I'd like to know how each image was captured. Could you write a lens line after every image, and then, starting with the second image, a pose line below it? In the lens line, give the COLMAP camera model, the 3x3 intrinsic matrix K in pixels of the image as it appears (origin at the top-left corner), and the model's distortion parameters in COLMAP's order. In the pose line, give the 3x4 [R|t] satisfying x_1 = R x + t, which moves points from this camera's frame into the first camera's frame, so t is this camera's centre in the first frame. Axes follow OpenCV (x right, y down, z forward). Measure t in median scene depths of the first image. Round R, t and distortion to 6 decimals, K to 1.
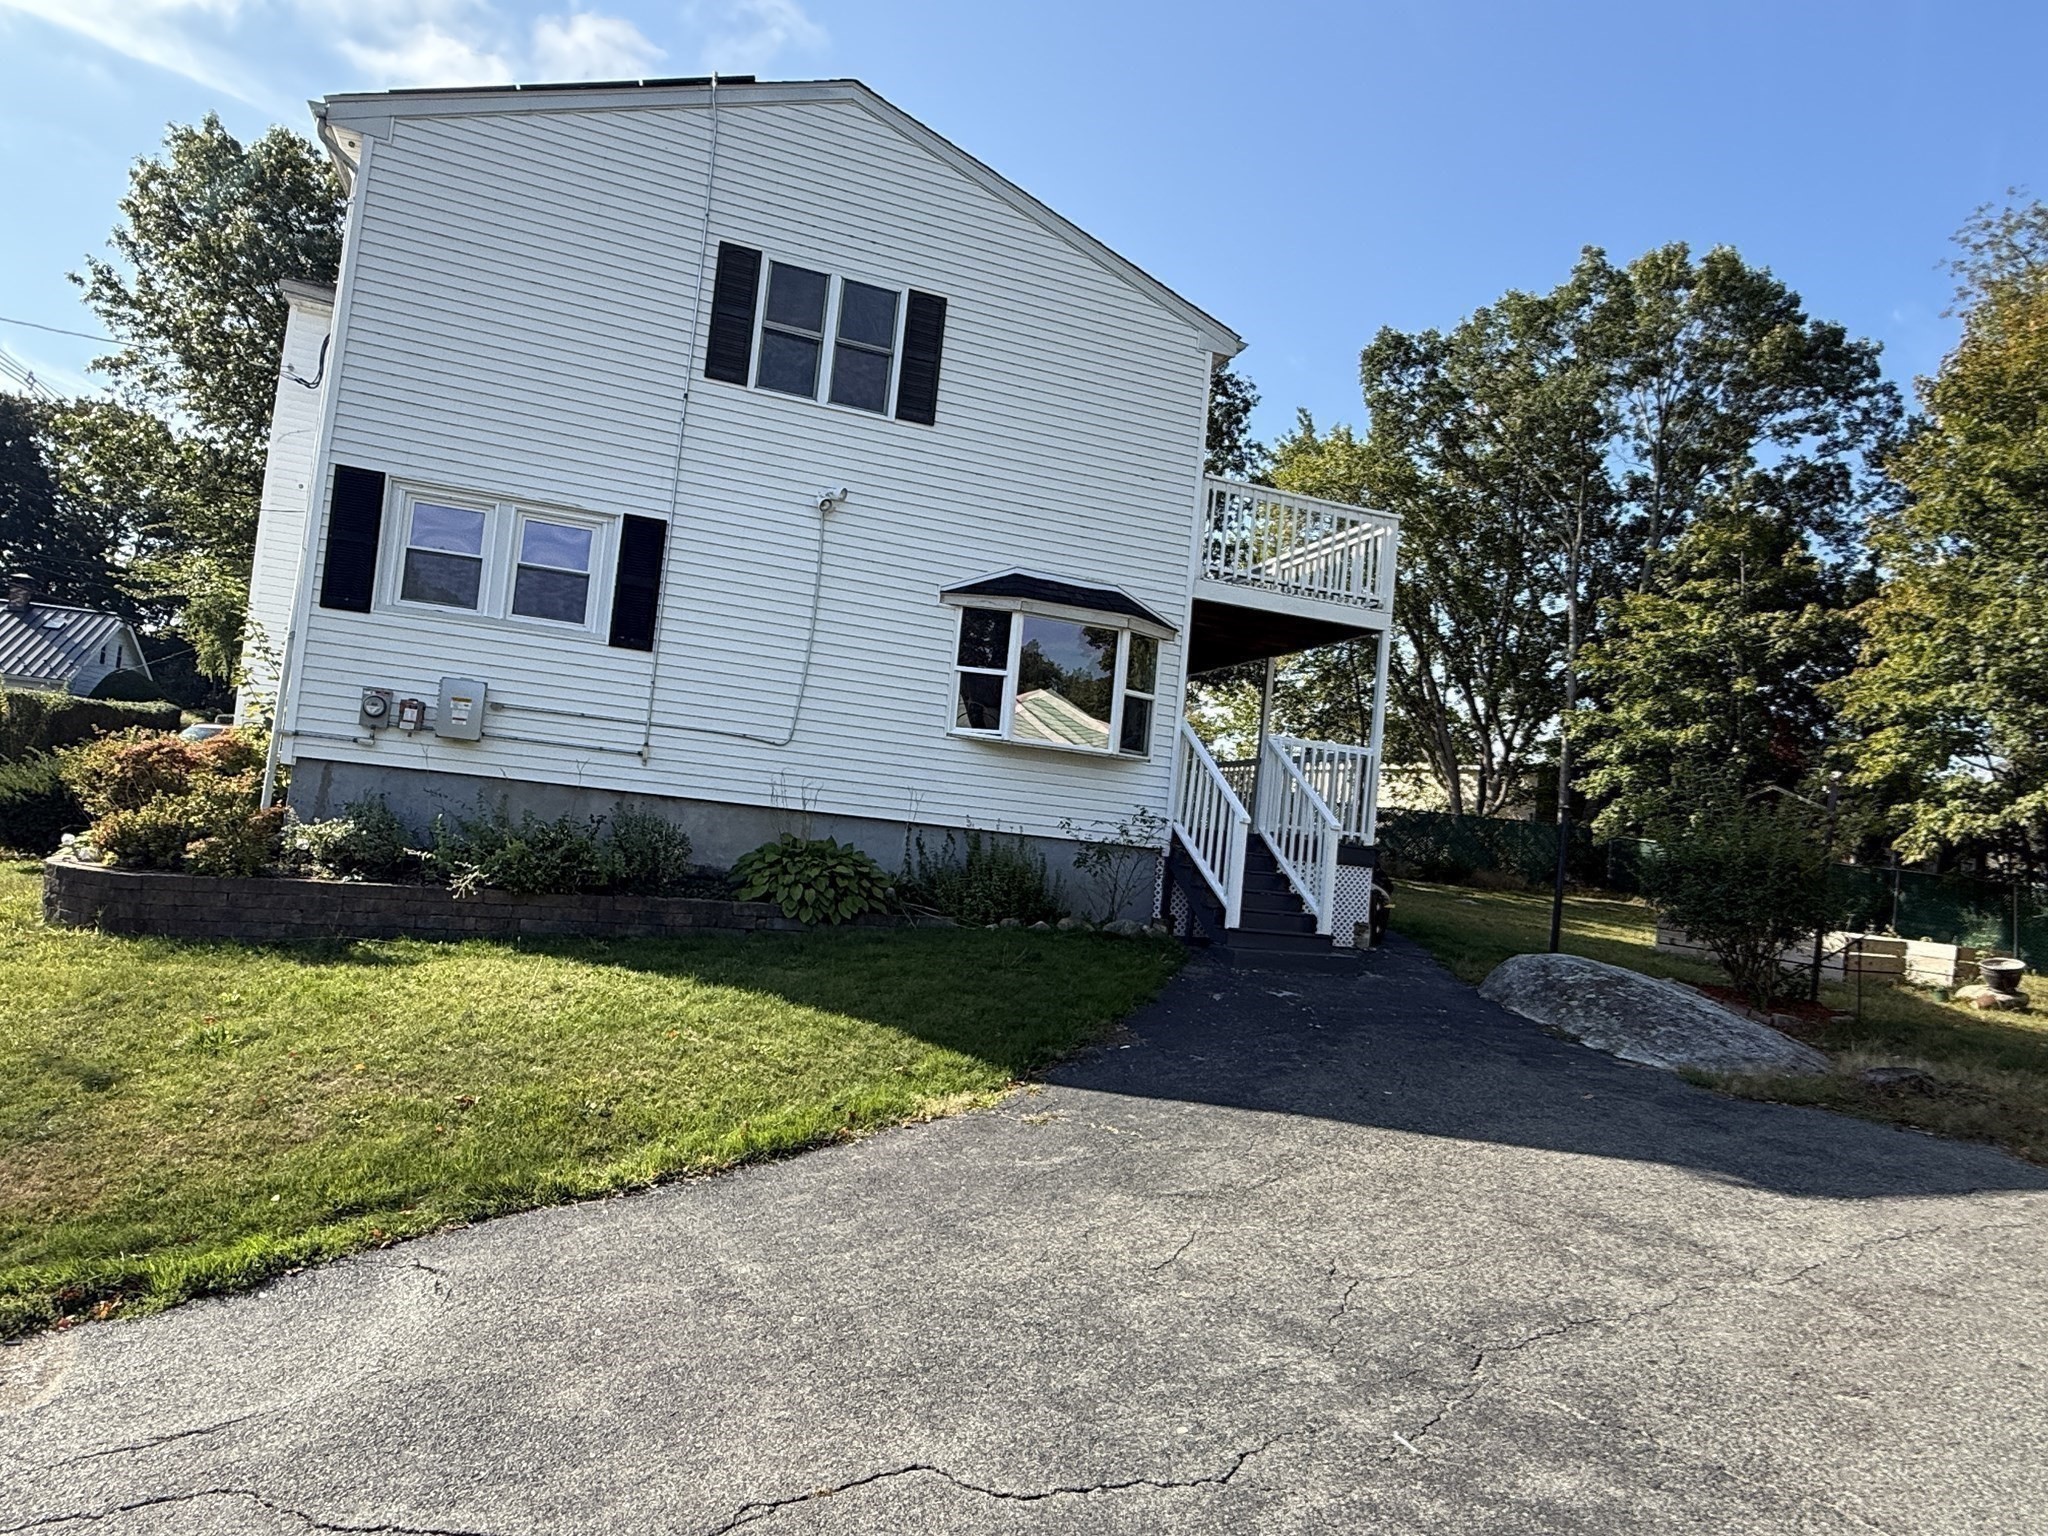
lens RADIAL K [[1206.2, 0, 1017.0], [0, 1206.2, 770.5], [0, 0, 1]] dist [0.003084, 0.000500]
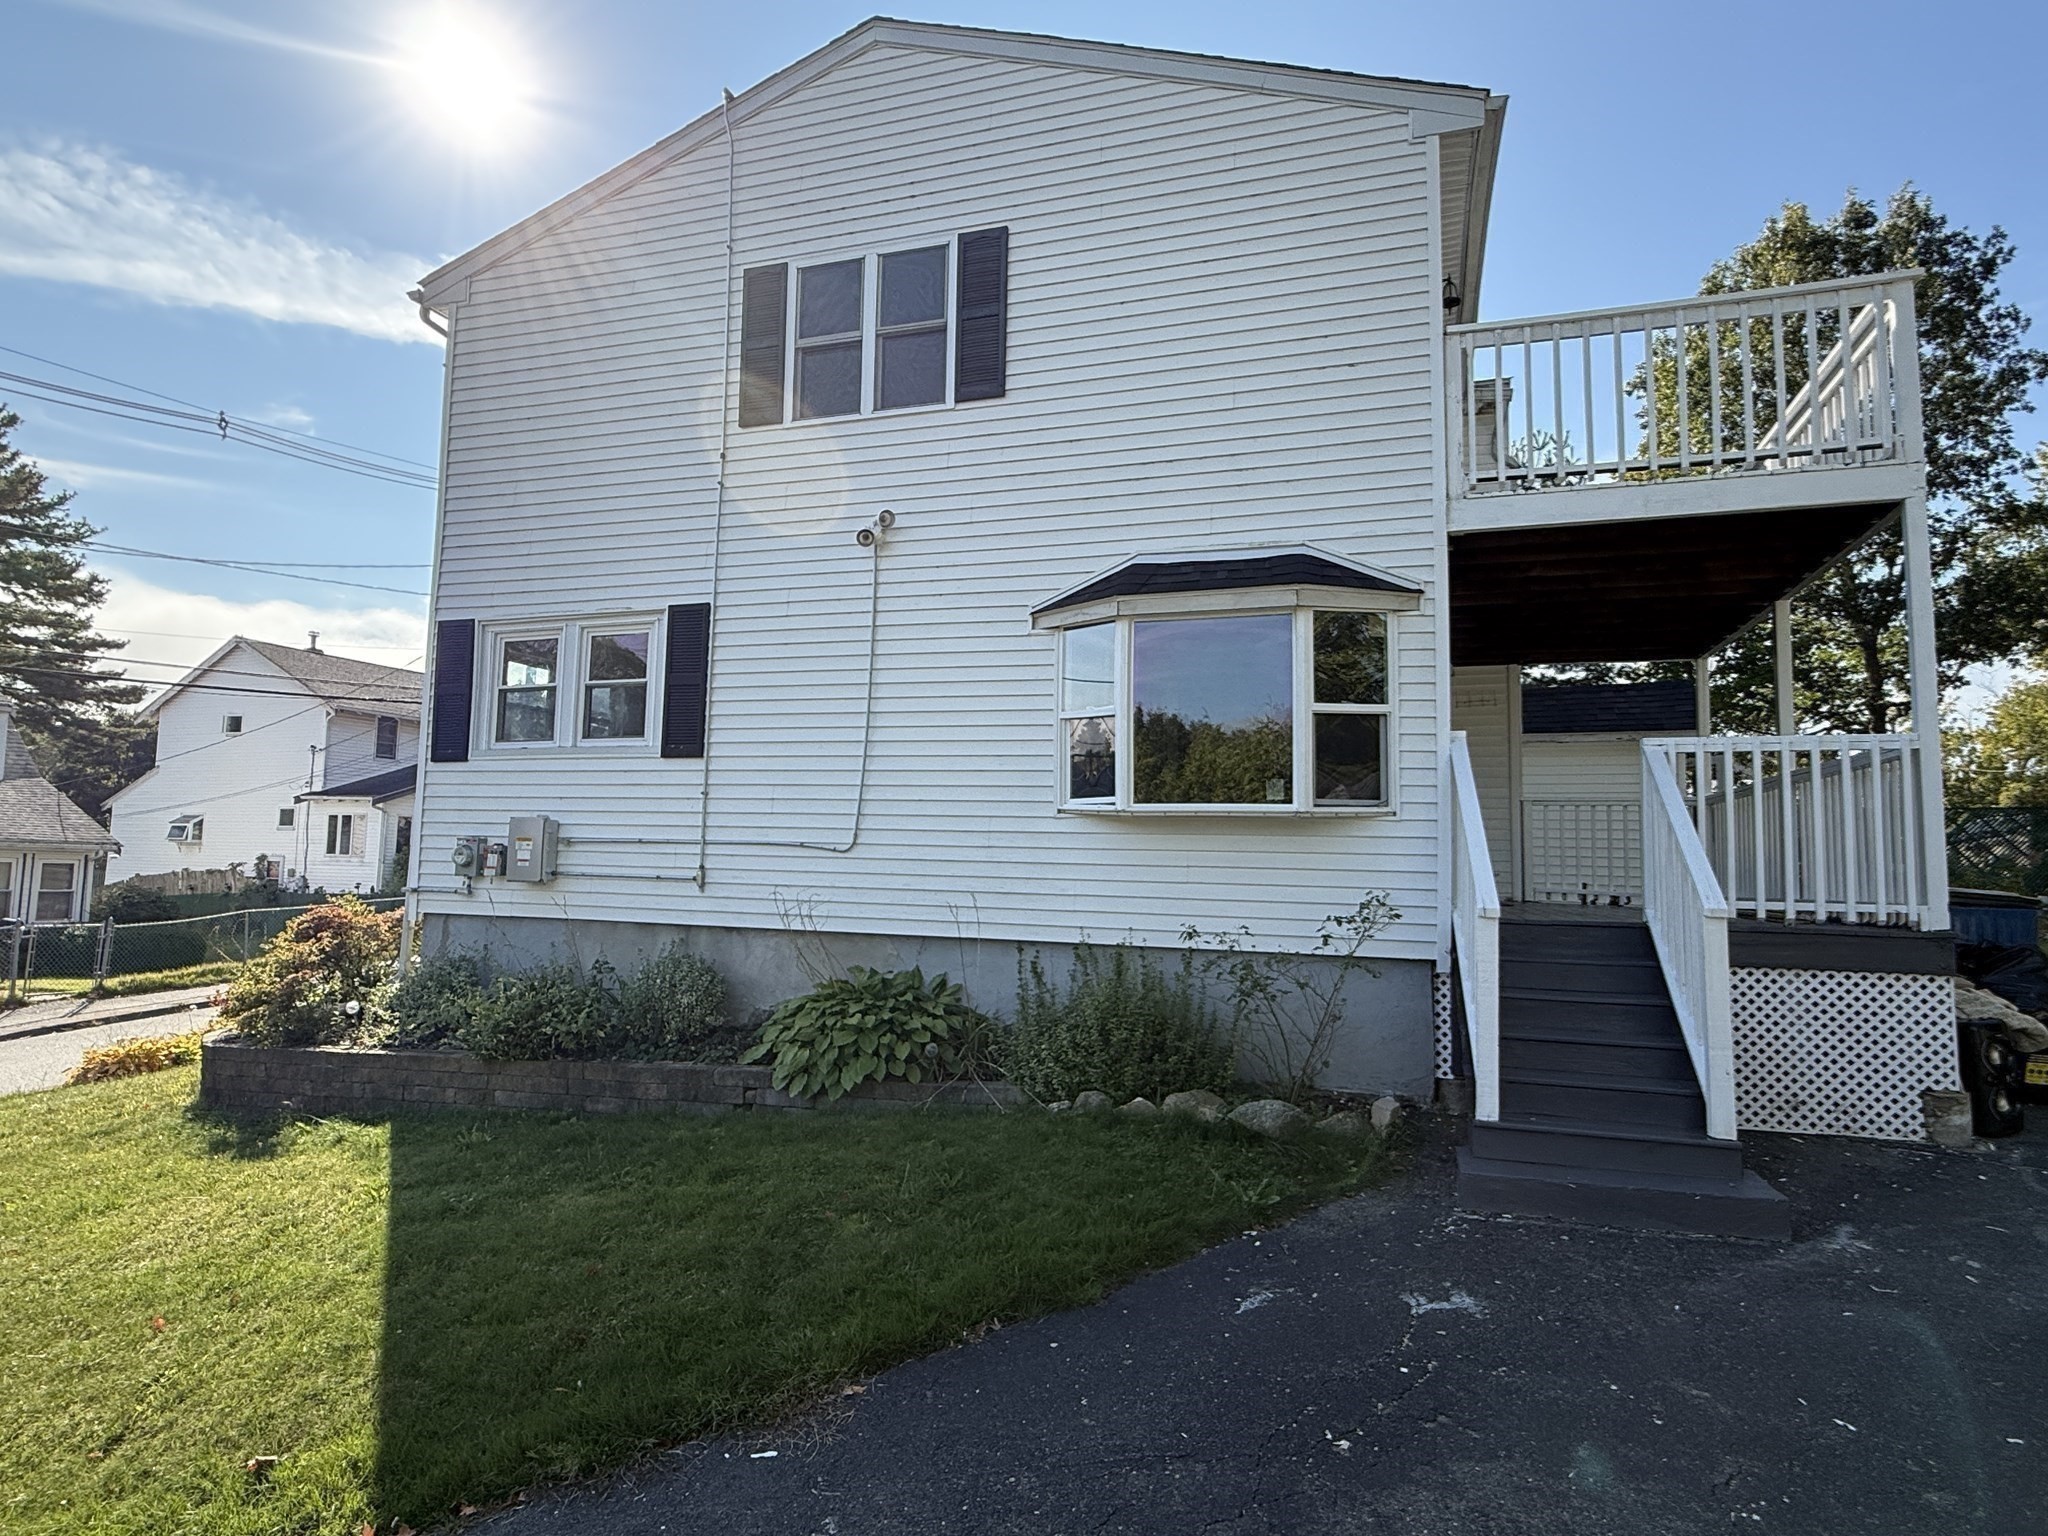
lens RADIAL K [[1121.0, 0, 1031.7], [0, 1121.0, 767.8], [0, 0, 1]] dist [-0.000506, -0.001394]
pose [[0.790485, -0.135716, -0.597256, 0.338764], [0.094098, 0.990475, -0.100526, 0.009446], [0.605210, 0.023264, 0.795726, 0.496187]]
